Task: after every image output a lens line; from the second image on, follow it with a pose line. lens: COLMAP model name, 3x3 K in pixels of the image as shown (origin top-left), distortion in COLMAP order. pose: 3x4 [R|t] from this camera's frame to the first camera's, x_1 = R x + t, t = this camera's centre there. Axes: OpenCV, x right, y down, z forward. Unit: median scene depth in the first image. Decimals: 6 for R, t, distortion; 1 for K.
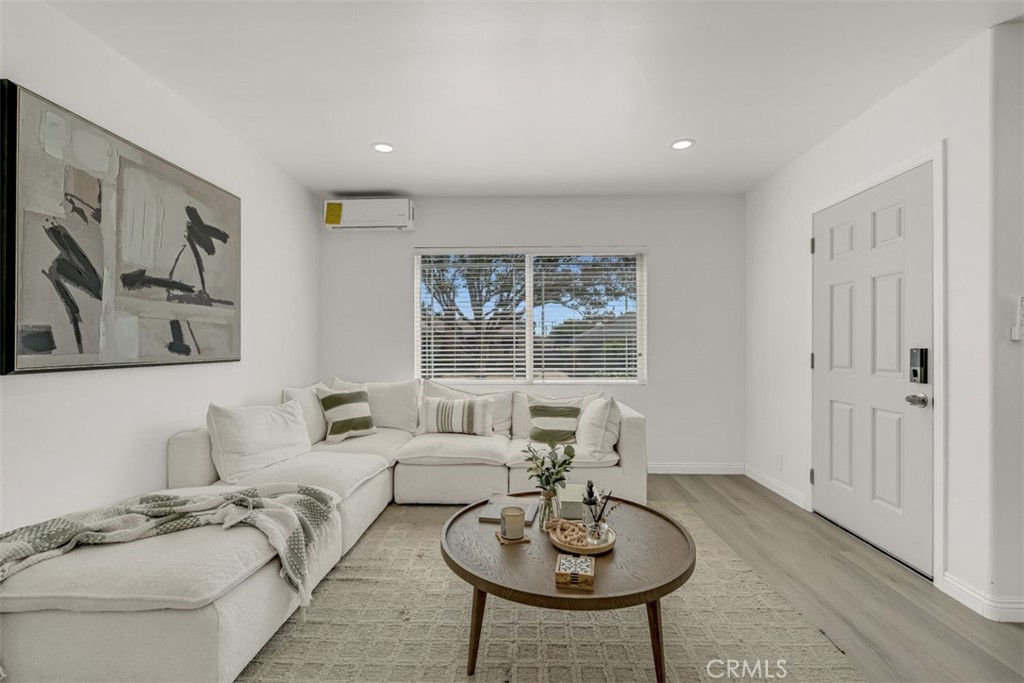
lens RADIAL K [[452.5, 0, 514.0], [0, 452.5, 340.9], [0, 0, 1]] dist [-0.001967, 0.000222]
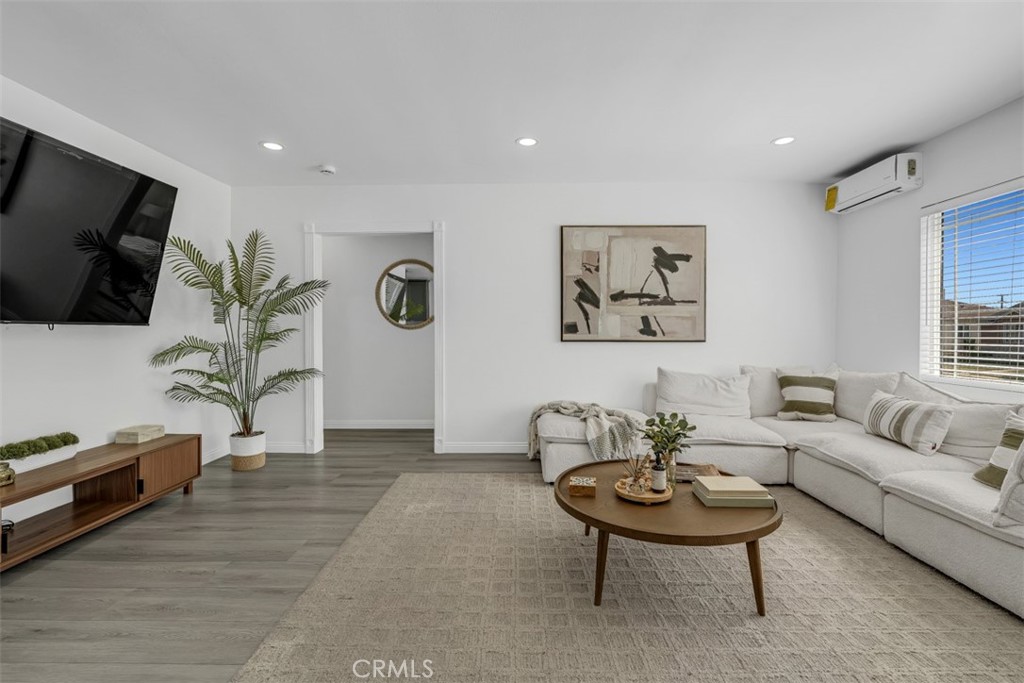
lens RADIAL K [[456.1, 0, 515.4], [0, 456.1, 336.0], [0, 0, 1]] dist [-0.001621, -0.000074]
pose [[0.006104, 0.009143, -0.999940, 0.987739], [0.006677, 0.999936, 0.009184, 0.011709], [0.999959, -0.006733, 0.006043, 0.488335]]
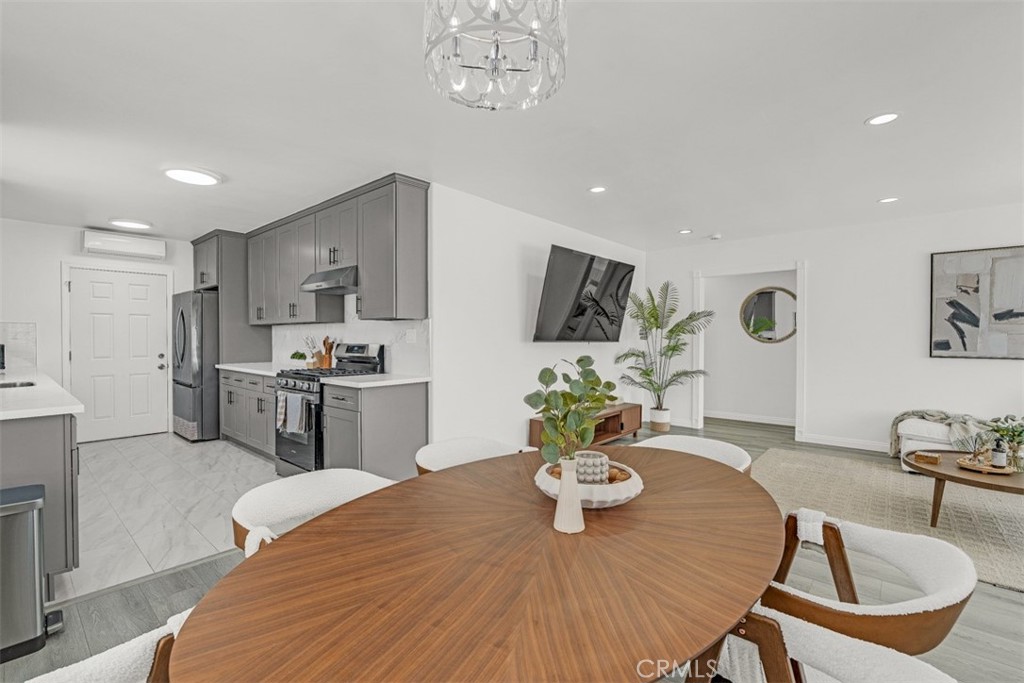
lens RADIAL K [[452.9, 0, 504.7], [0, 452.9, 343.1], [0, 0, 1]] dist [-0.006386, 0.000133]
pose [[-0.645671, 0.005325, -0.763597, 1.882690], [0.000265, 0.999977, 0.006749, -0.023481], [0.763616, 0.004155, -0.645658, 0.529714]]
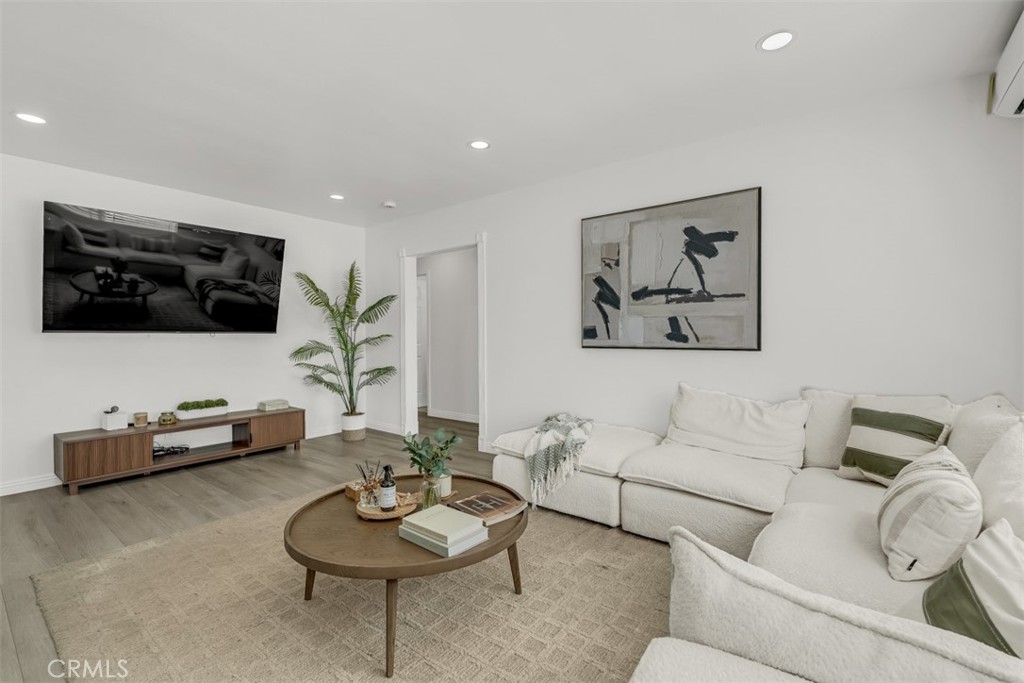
lens RADIAL K [[453.8, 0, 509.2], [0, 453.8, 338.3], [0, 0, 1]] dist [-0.001102, 0.000242]
pose [[-0.600363, 0.006583, -0.799701, 0.642939], [0.008577, 0.999962, 0.001793, 0.012977], [0.799682, -0.005783, -0.600396, 1.415387]]
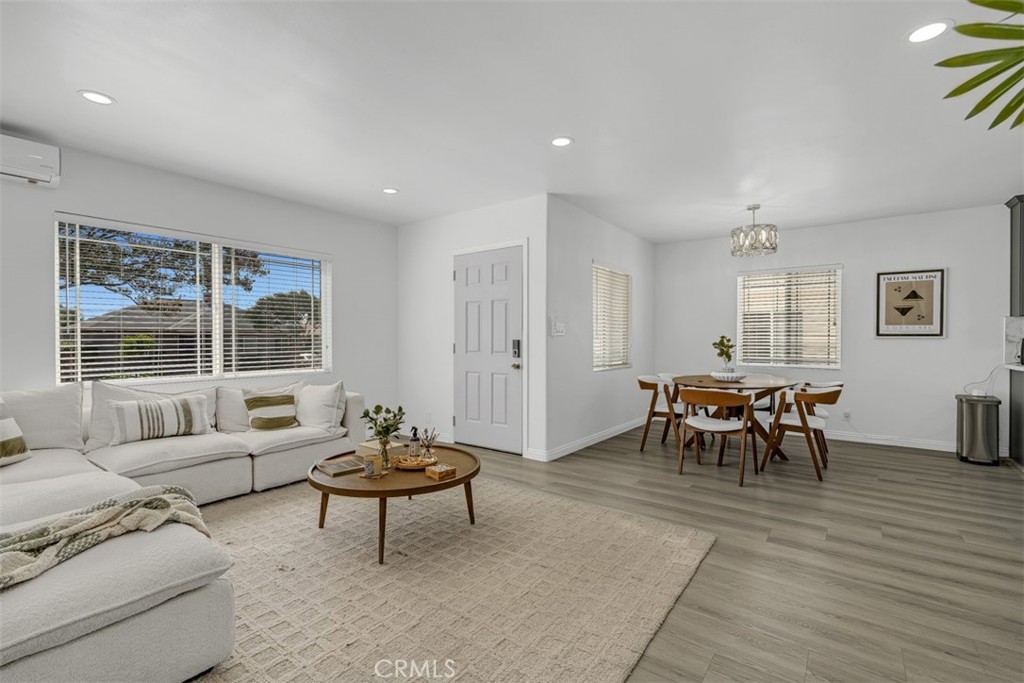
lens RADIAL K [[458.0, 0, 512.0], [0, 458.0, 341.5], [0, 0, 1]] dist [-0.008017, 0.000263]
pose [[0.579147, -0.007410, 0.815189, -0.685224], [-0.004435, 0.999915, 0.012240, -0.000129], [-0.815211, -0.010704, 0.579065, -0.124619]]
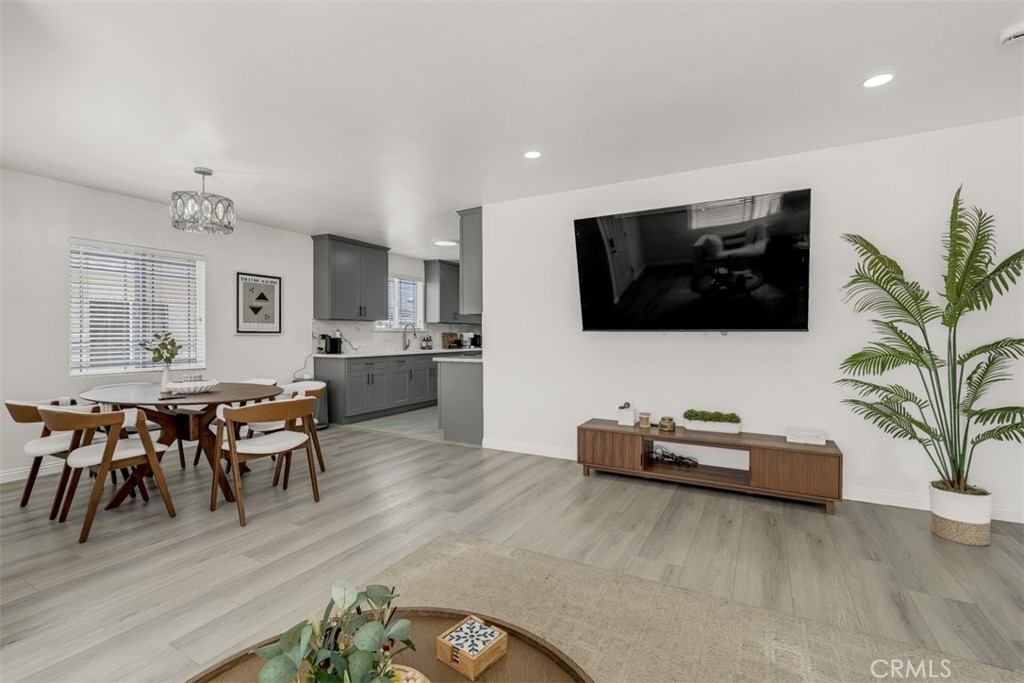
lens RADIAL K [[452.5, 0, 514.0], [0, 452.5, 340.9], [0, 0, 1]] dist [-0.001967, 0.000222]
pose [[-0.884754, -0.007610, 0.465995, -0.165031], [-0.003075, 0.999940, 0.010493, 0.003005], [-0.466047, 0.007851, -0.884725, 1.008789]]
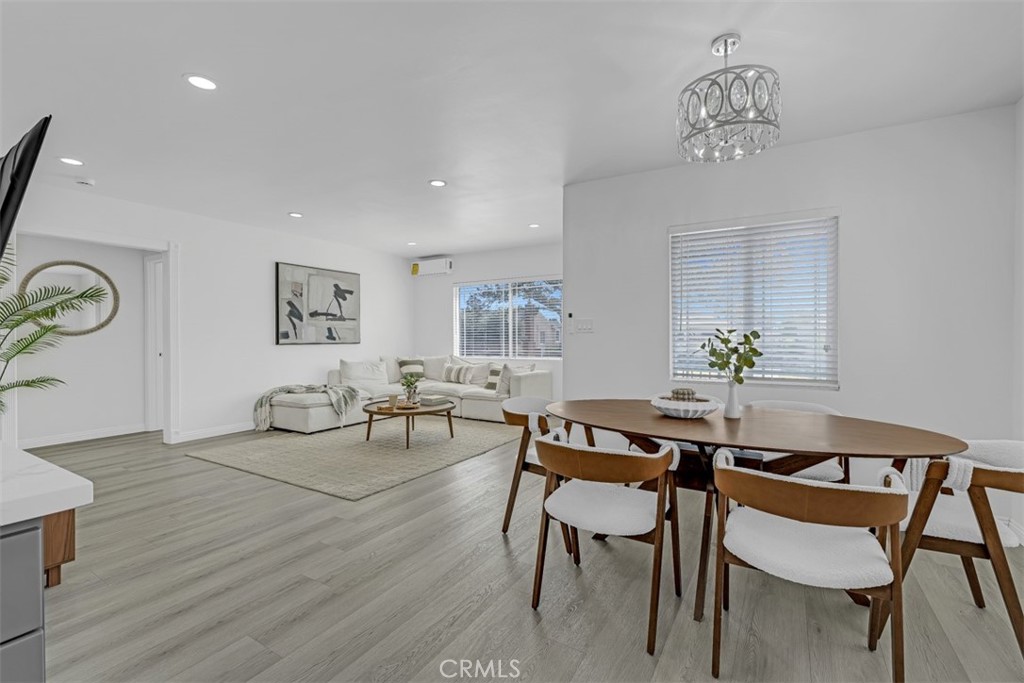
lens RADIAL K [[453.8, 0, 509.2], [0, 453.8, 338.3], [0, 0, 1]] dist [-0.001102, 0.000242]
pose [[0.862684, -0.002072, -0.505738, 1.537504], [0.006862, 0.999948, 0.007609, 0.006050], [0.505696, -0.010034, 0.862653, -0.790710]]
